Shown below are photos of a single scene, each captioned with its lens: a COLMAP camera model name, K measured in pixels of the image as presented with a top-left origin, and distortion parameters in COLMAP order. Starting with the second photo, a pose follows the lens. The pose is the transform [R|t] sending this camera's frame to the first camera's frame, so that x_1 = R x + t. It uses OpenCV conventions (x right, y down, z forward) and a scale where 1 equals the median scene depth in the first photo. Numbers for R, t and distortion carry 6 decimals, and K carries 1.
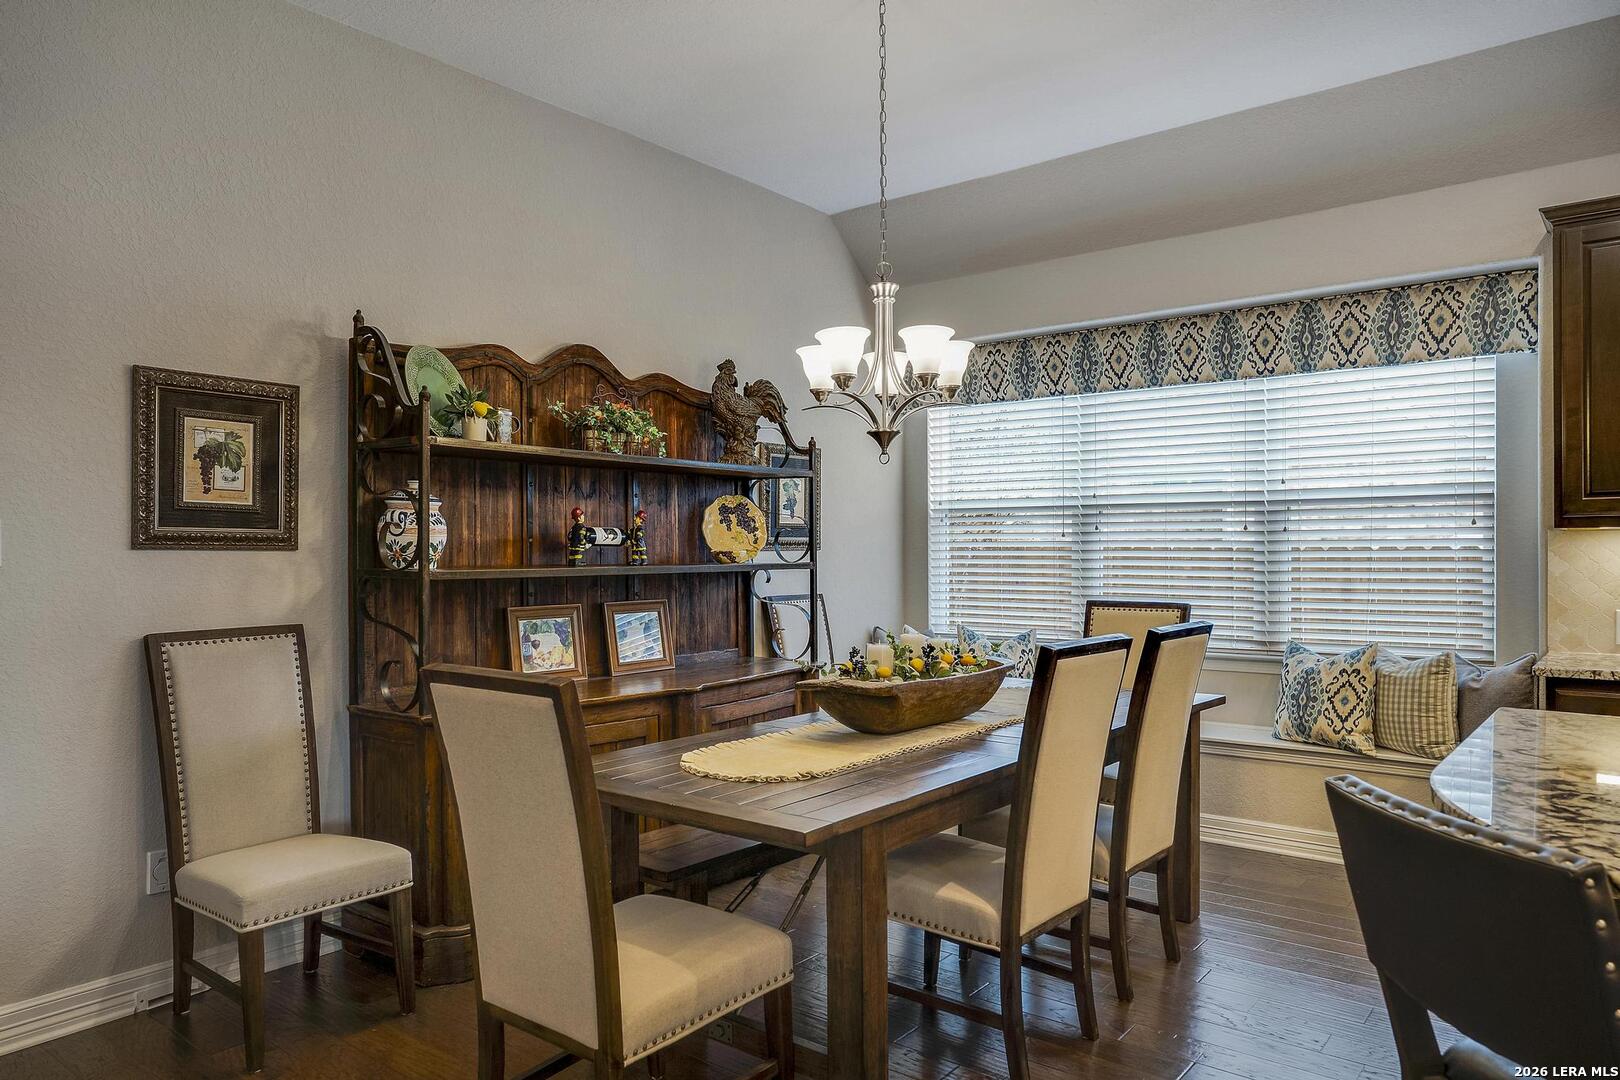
lens RADIAL K [[1082.3, 0, 803.2], [0, 1082.3, 550.3], [0, 0, 1]] dist [0.002156, 0.000718]
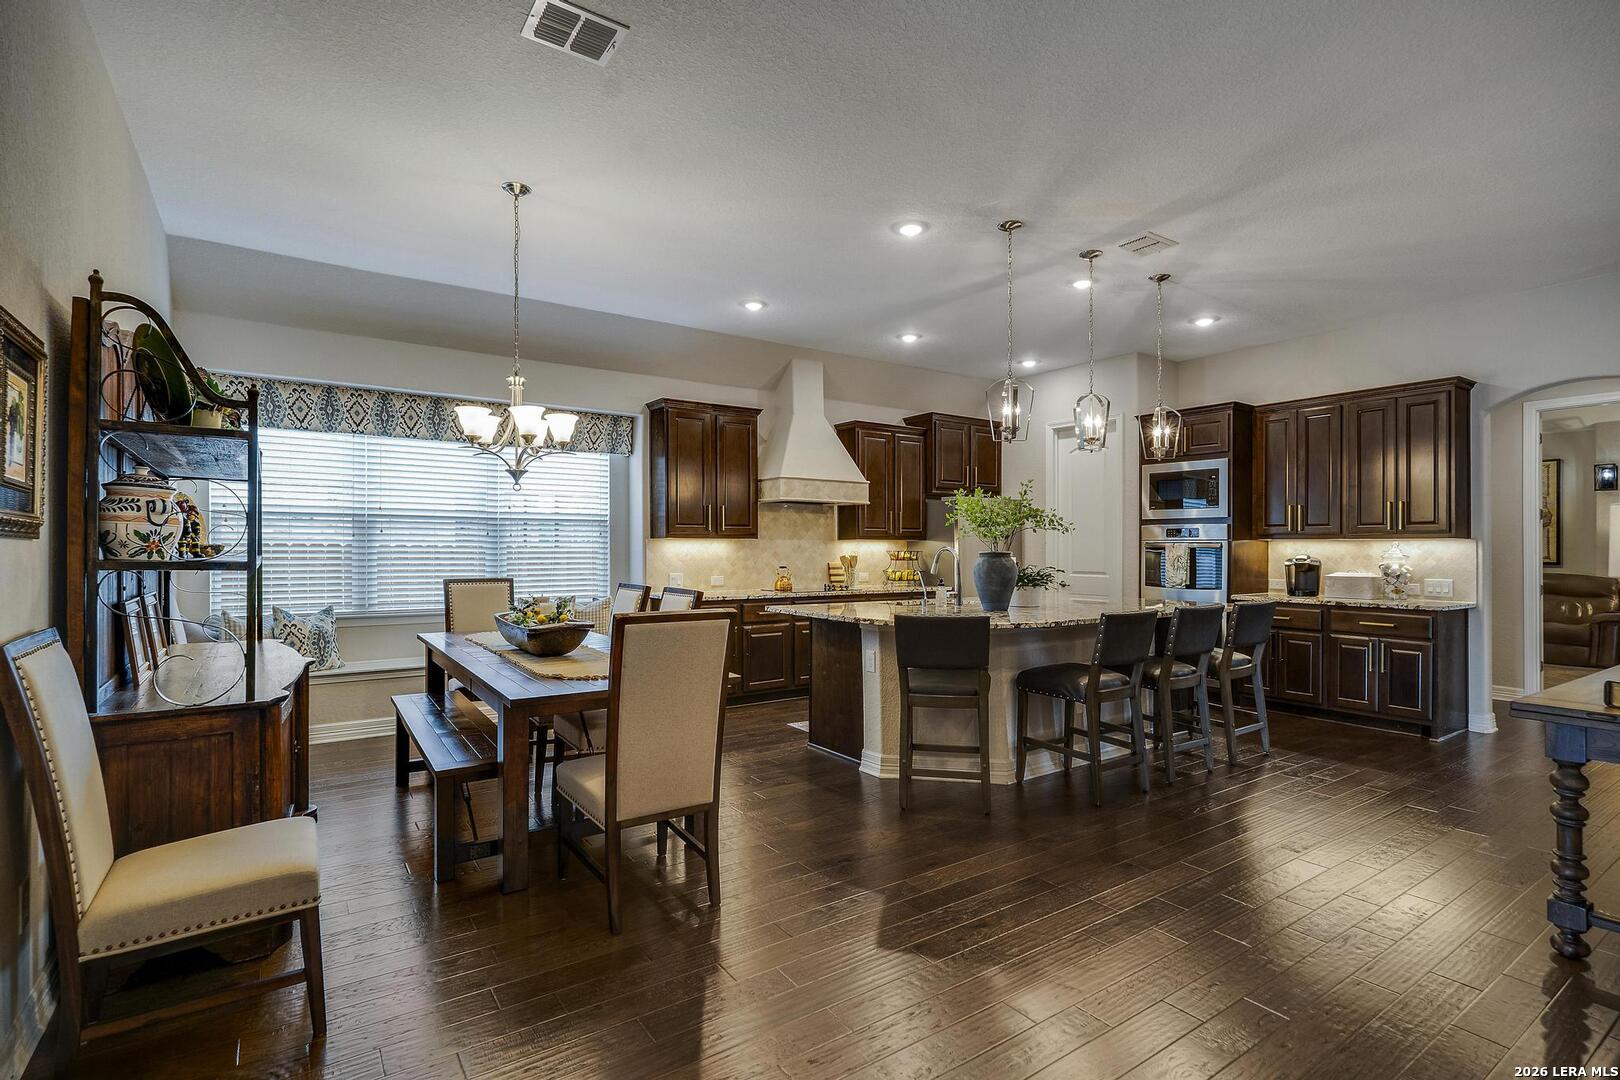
lens RADIAL K [[767.2, 0, 817.7], [0, 767.2, 543.0], [0, 0, 1]] dist [0.003152, 0.000686]
pose [[0.283086, 0.011283, 0.959028, -0.759499], [-0.004361, 0.999936, -0.010476, 0.005406], [-0.959084, -0.001217, 0.283117, 0.226876]]
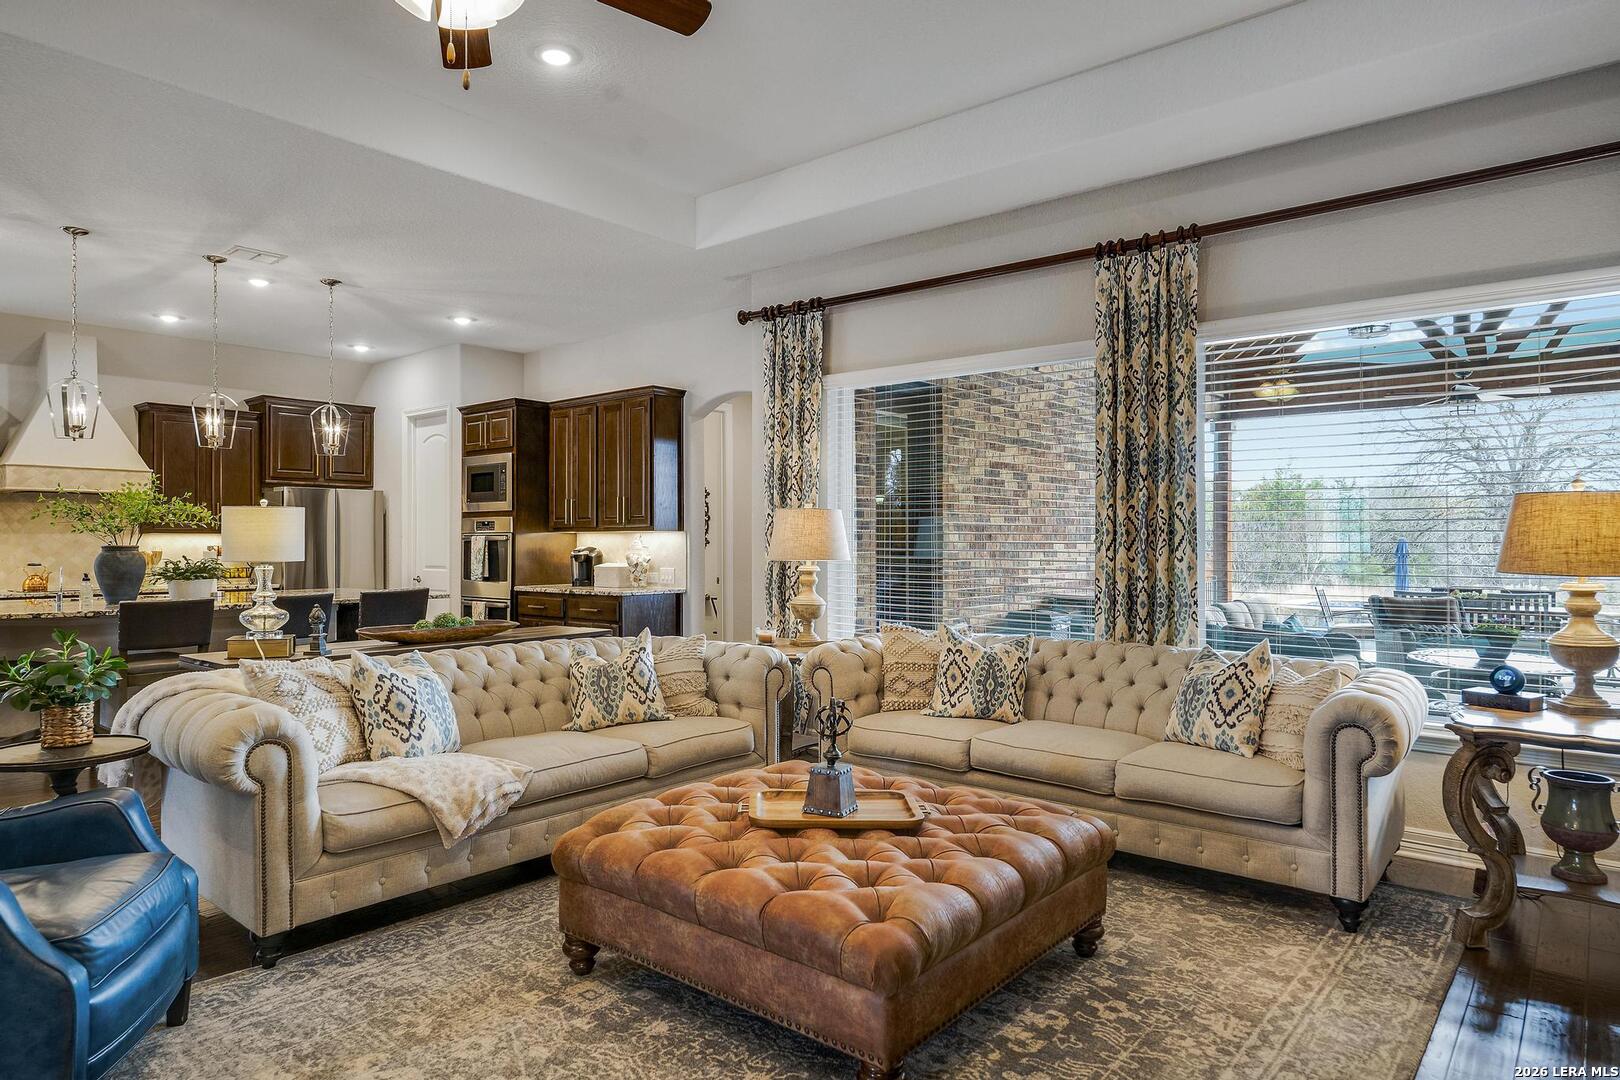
lens RADIAL K [[956.2, 0, 808.4], [0, 956.2, 537.2], [0, 0, 1]] dist [-0.008757, -0.000266]
pose [[0.019701, 0.009648, 0.999759, -1.013741], [0.002485, 0.999950, -0.009698, 0.009600], [-0.999803, 0.002675, 0.019676, -0.836206]]
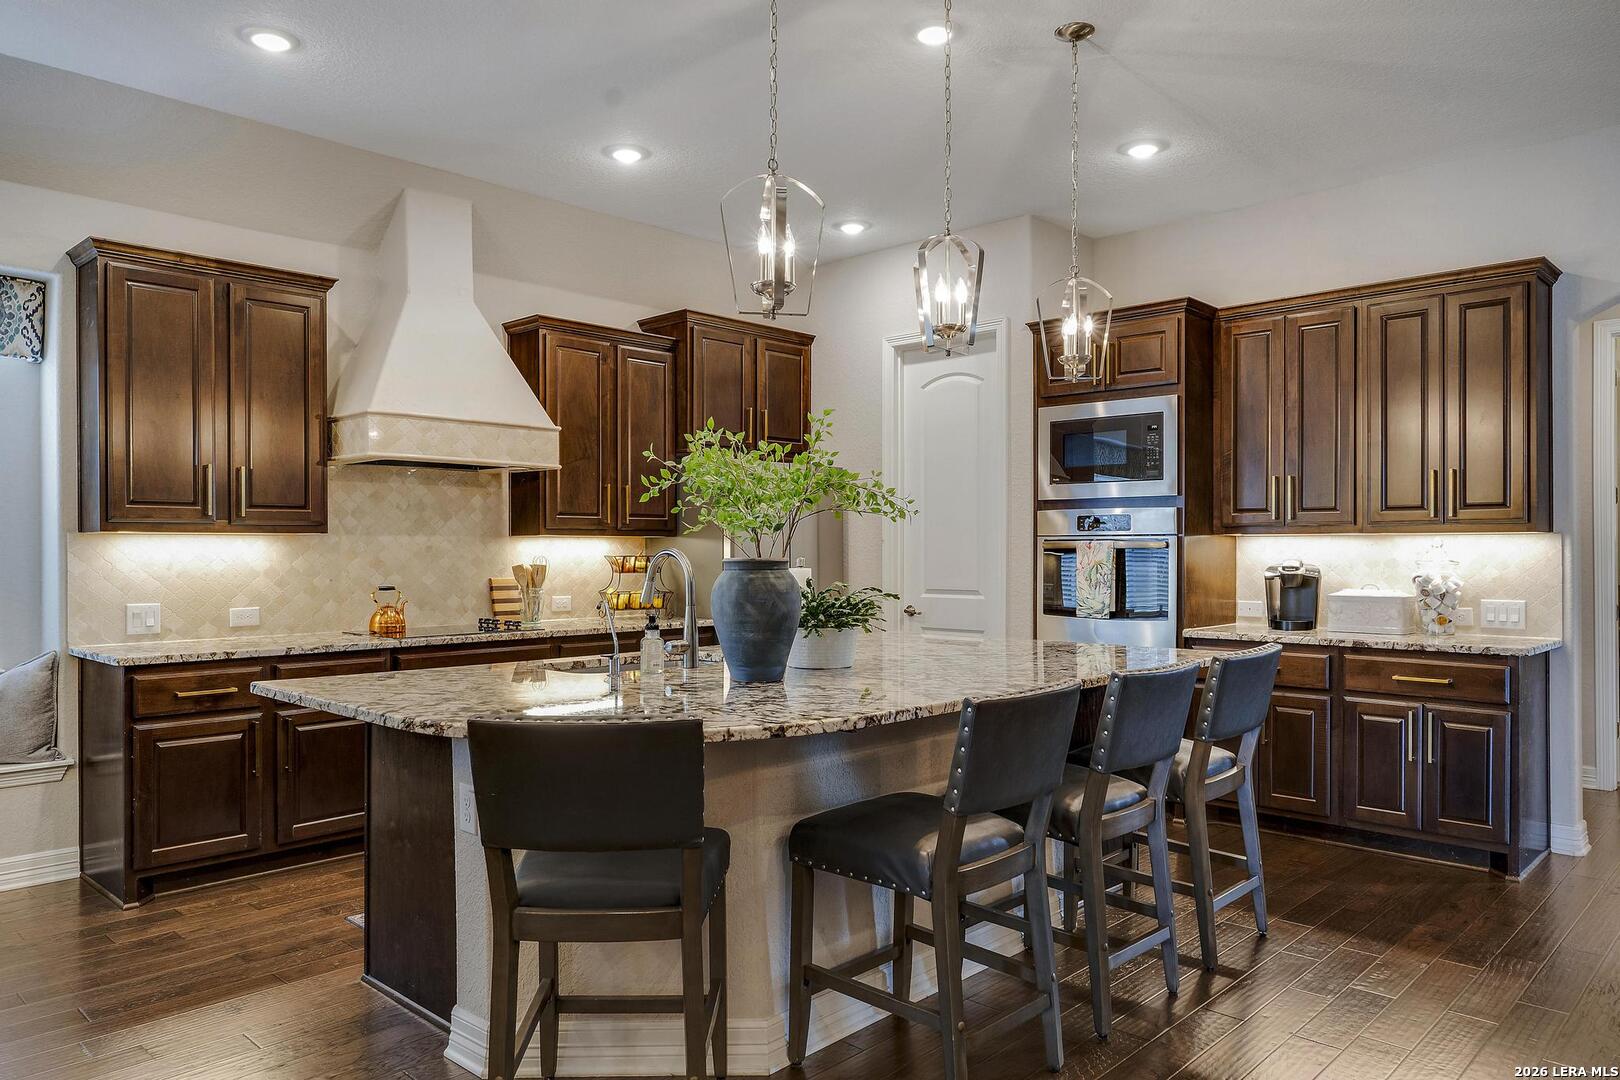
lens RADIAL K [[1082.3, 0, 803.2], [0, 1082.3, 550.3], [0, 0, 1]] dist [0.002156, 0.000718]
pose [[0.091650, 0.003714, 0.995784, -0.322986], [-0.000529, 0.999993, -0.003681, 0.001976], [-0.995791, -0.000189, 0.091652, 0.190829]]
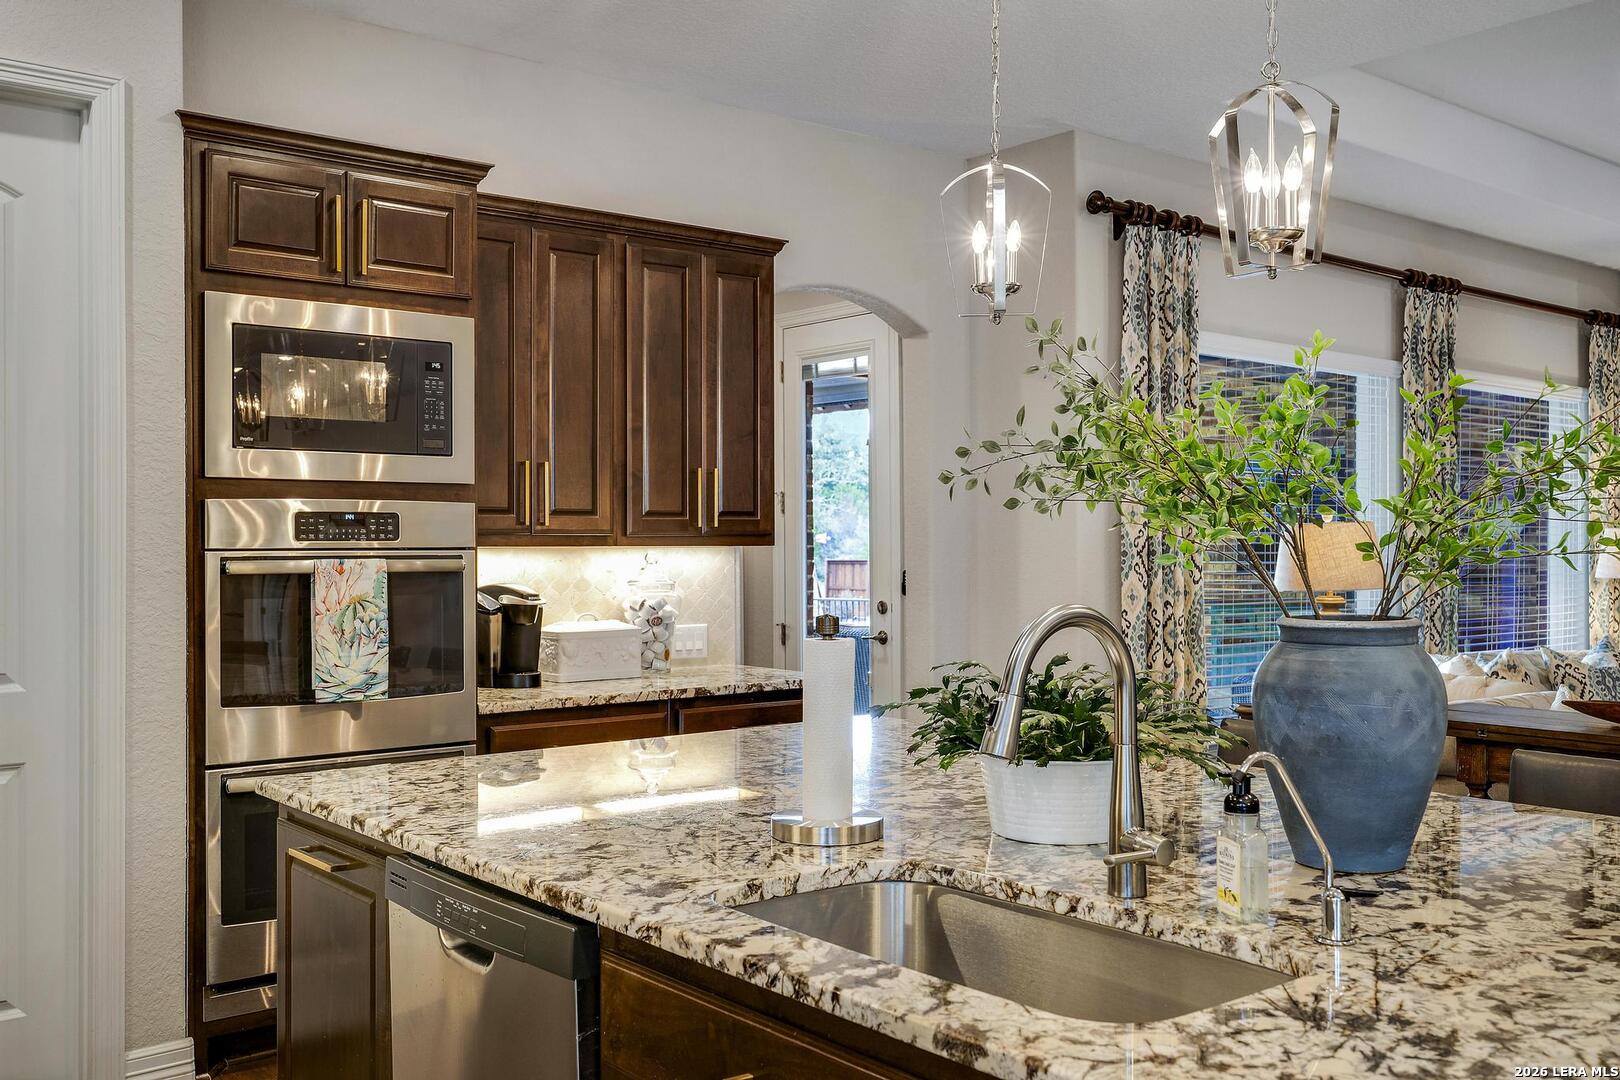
lens RADIAL K [[1474.8, 0, 810.0], [0, 1474.8, 540.0], [0, 0, 1]] dist [0.006512, -0.000337]
pose [[-0.975269, 0.007344, 0.220898, 0.560740], [0.006891, 0.999972, -0.002824, -0.024013], [-0.220913, -0.001232, -0.975293, 0.883515]]
